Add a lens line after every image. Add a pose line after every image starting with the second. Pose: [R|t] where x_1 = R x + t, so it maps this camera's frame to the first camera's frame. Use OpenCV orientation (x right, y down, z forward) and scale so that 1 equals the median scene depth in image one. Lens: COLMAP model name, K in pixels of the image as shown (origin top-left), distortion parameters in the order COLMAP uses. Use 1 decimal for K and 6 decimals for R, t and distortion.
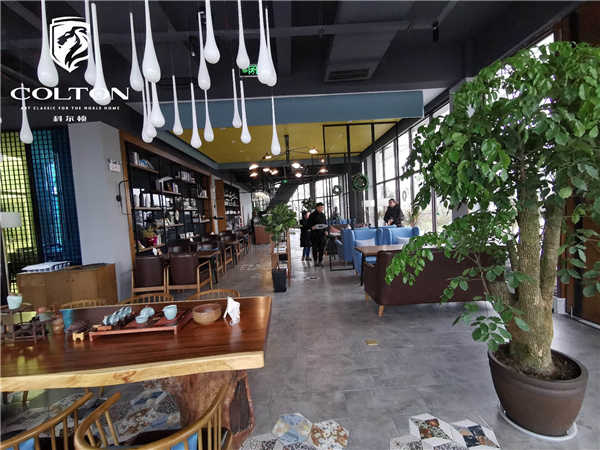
lens RADIAL K [[273.5, 0, 300.0], [0, 273.5, 225.0], [0, 0, 1]] dist [0.003333, 0.000815]
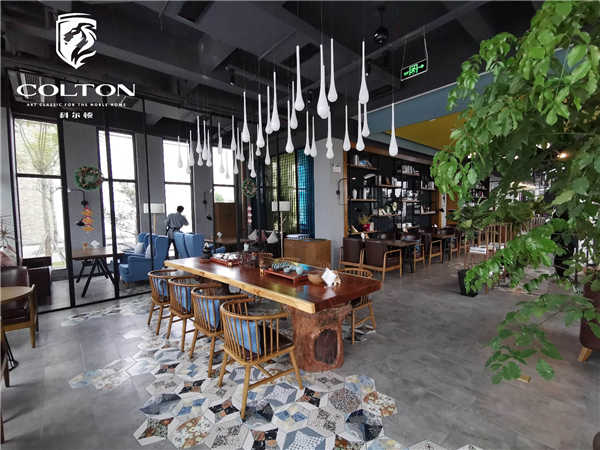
lens RADIAL K [[273.5, 0, 300.0], [0, 273.5, 225.0], [0, 0, 1]] dist [0.003333, 0.000815]
pose [[0.641742, 0.085892, -0.762096, 0.251913], [-0.059271, 0.996291, 0.062376, -0.011642], [0.764627, 0.005141, 0.644453, -0.000121]]
